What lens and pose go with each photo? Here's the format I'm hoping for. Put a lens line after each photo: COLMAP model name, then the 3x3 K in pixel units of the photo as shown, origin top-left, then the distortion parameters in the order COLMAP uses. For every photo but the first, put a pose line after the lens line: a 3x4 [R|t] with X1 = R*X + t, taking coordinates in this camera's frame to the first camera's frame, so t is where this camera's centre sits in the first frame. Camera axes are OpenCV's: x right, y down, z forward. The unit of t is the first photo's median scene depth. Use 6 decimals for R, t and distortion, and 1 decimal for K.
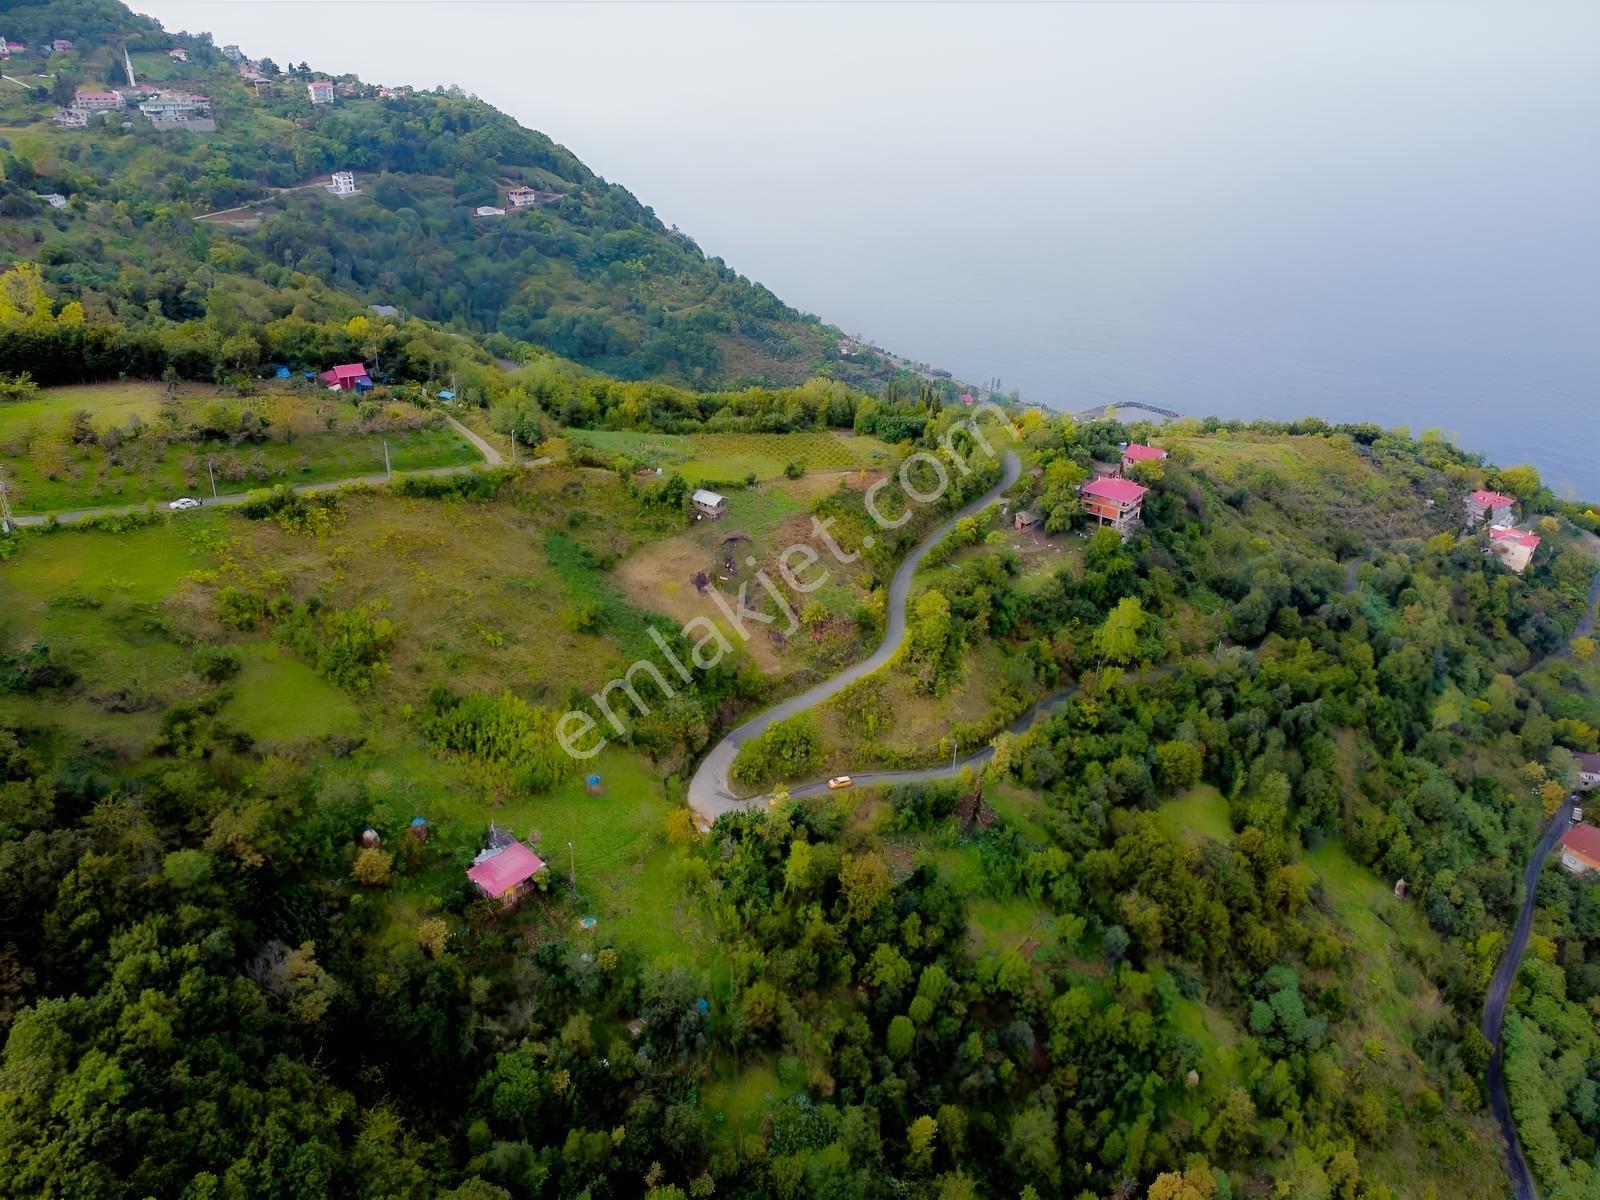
lens RADIAL K [[1155.3, 0, 797.9], [0, 1155.3, 599.8], [0, 0, 1]] dist [-0.034392, 0.005795]
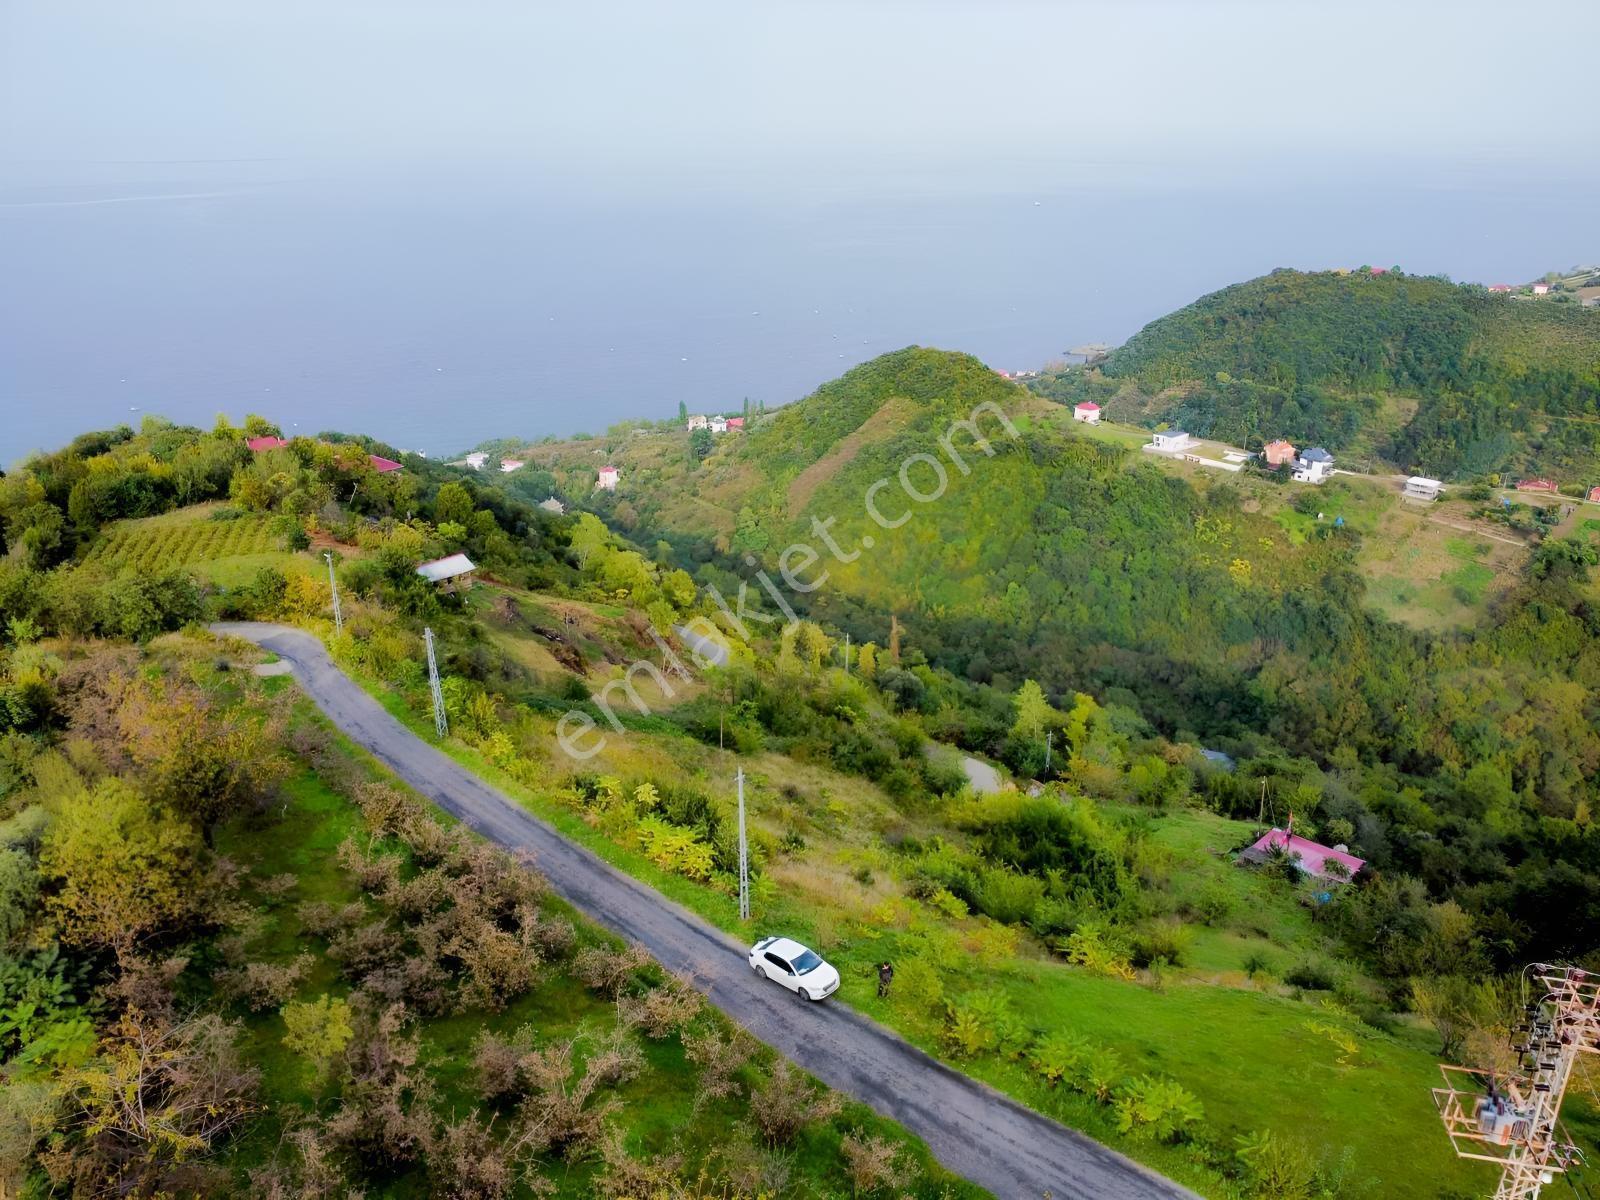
lens RADIAL K [[1166.5, 0, 797.8], [0, 1166.5, 592.5], [0, 0, 1]] dist [-0.019967, -0.023262]
pose [[0.060826, -0.395994, 0.916236, -0.611053], [0.456280, 0.827445, 0.327327, -0.190878], [-0.887755, 0.398150, 0.231014, 0.737132]]
